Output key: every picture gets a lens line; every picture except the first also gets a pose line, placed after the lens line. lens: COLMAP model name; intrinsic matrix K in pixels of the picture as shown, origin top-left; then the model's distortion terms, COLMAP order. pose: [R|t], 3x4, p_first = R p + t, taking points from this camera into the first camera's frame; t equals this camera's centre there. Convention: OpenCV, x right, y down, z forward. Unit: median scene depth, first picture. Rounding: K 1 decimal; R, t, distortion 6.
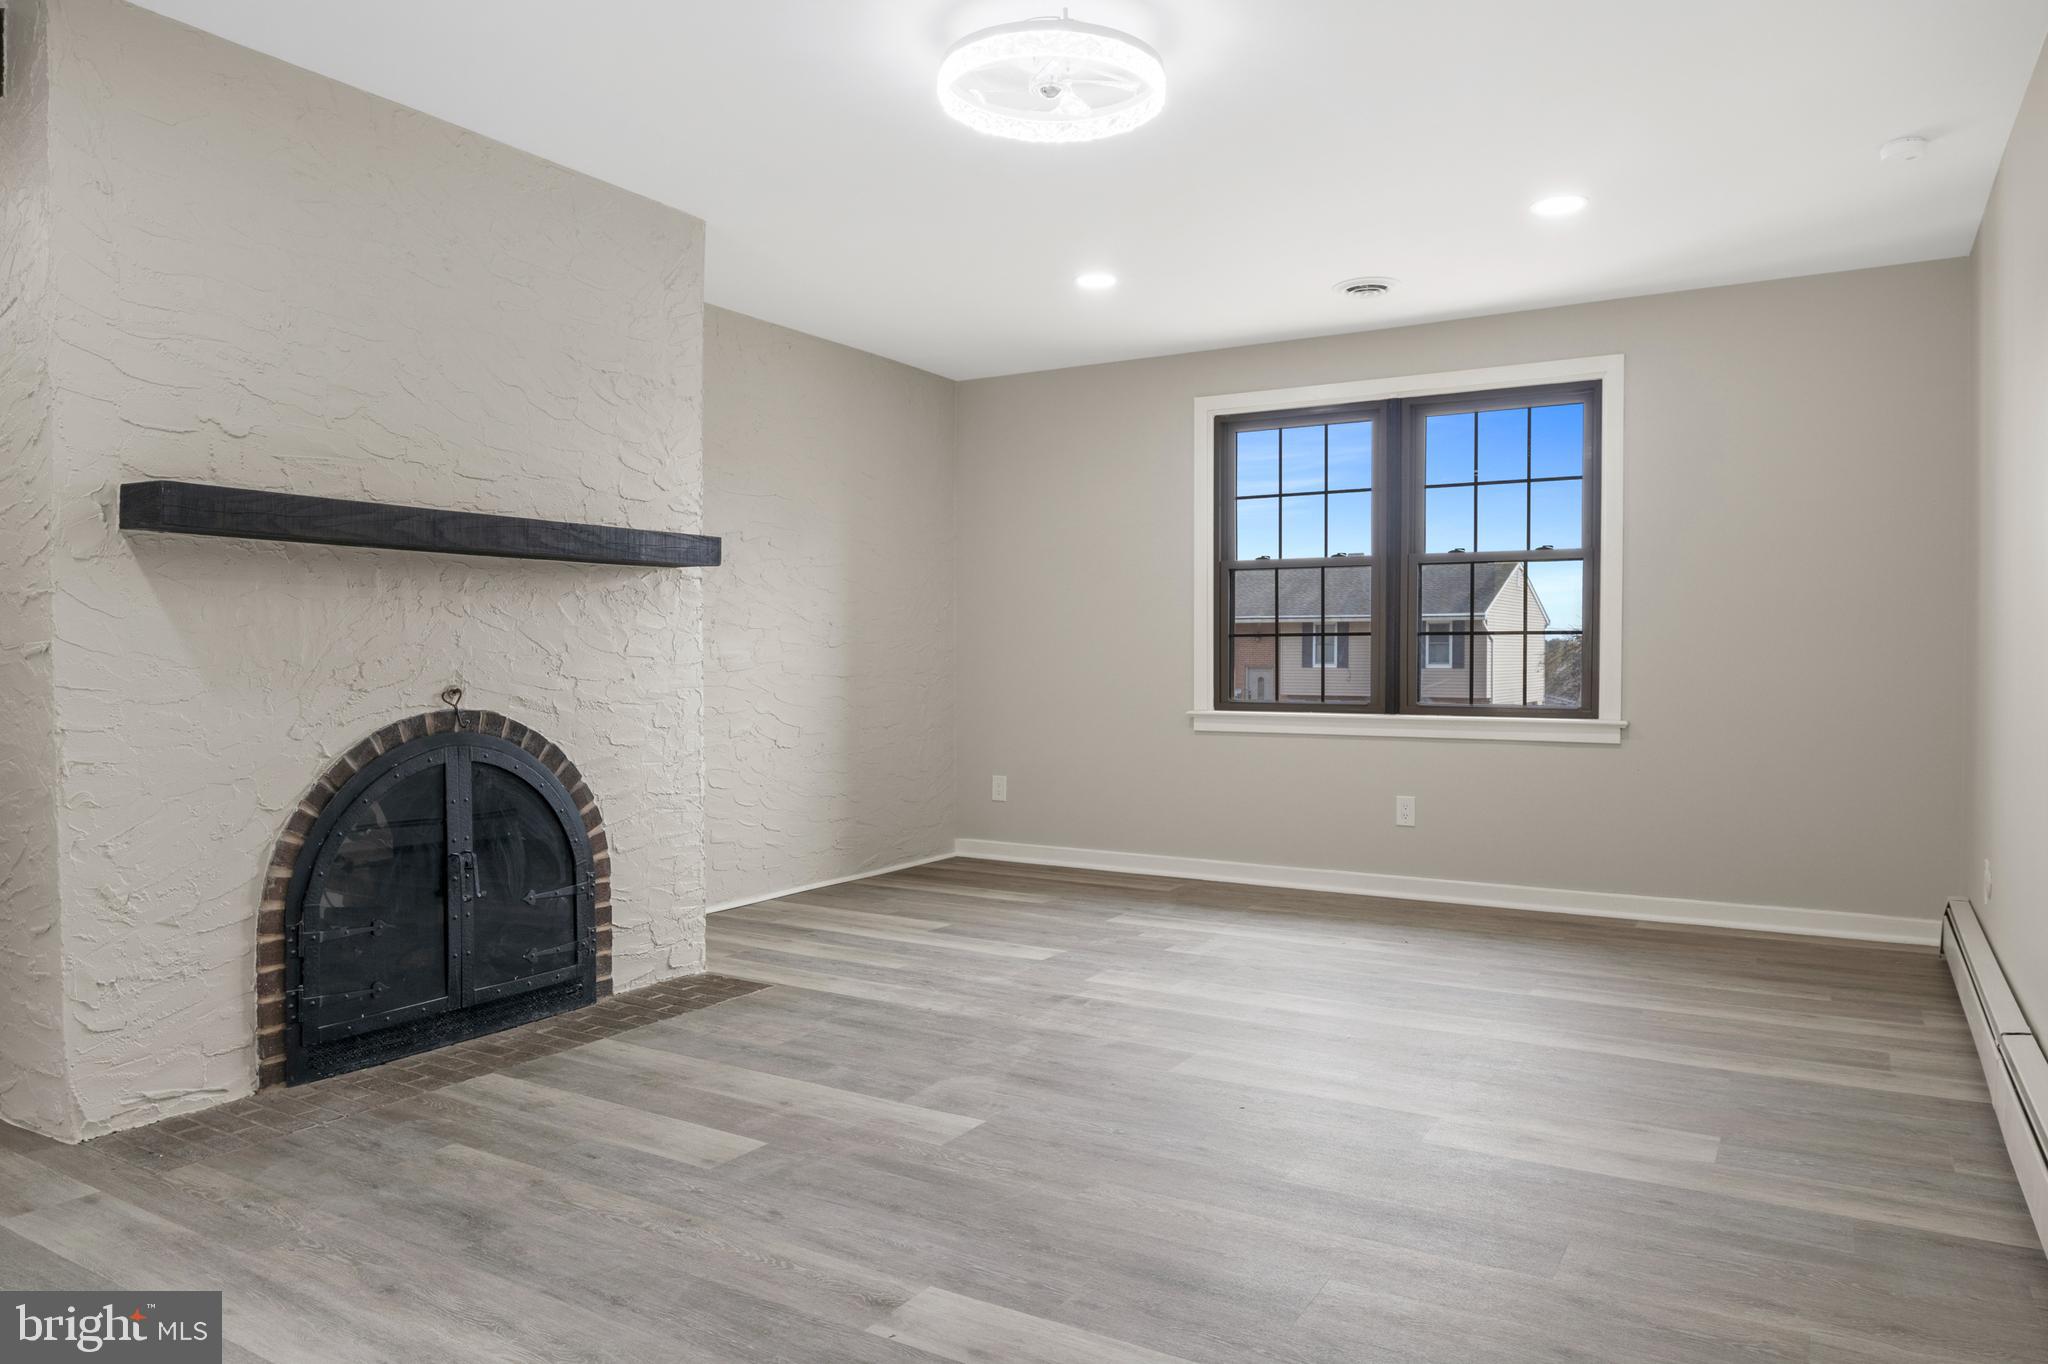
lens RADIAL K [[1382.7, 0, 1010.7], [0, 1382.7, 679.6], [0, 0, 1]] dist [-0.023382, -0.000711]
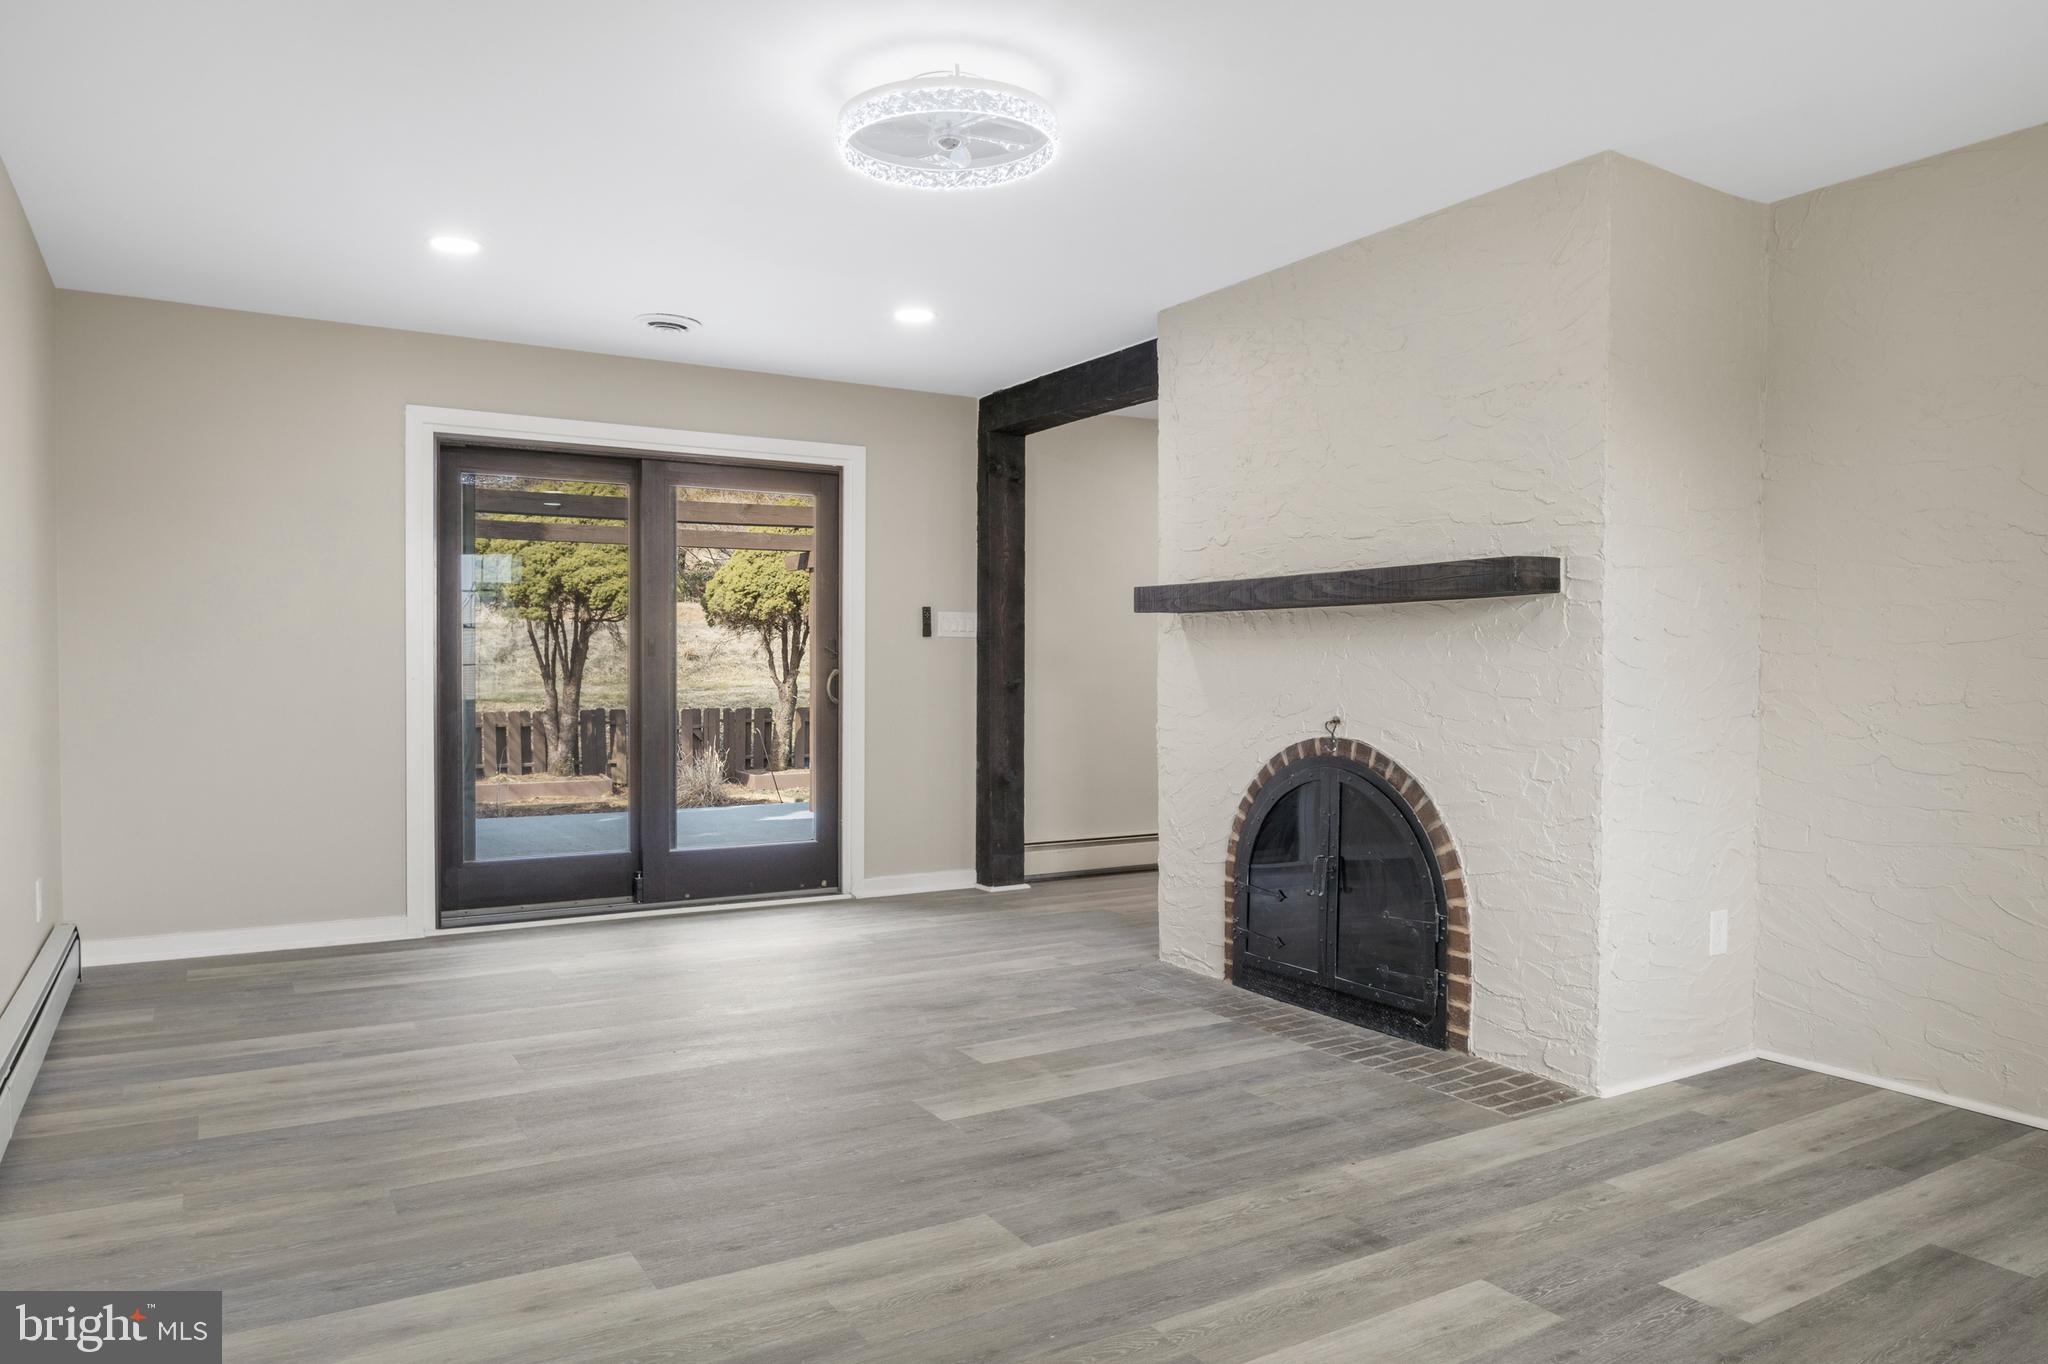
lens RADIAL K [[1382.7, 0, 1025.7], [0, 1382.7, 683.6], [0, 0, 1]] dist [-0.023382, -0.000711]
pose [[-0.471610, 0.009590, -0.881755, 0.793386], [-0.020233, 0.999560, 0.021693, -0.045789], [0.881575, 0.028071, -0.471208, 1.355811]]
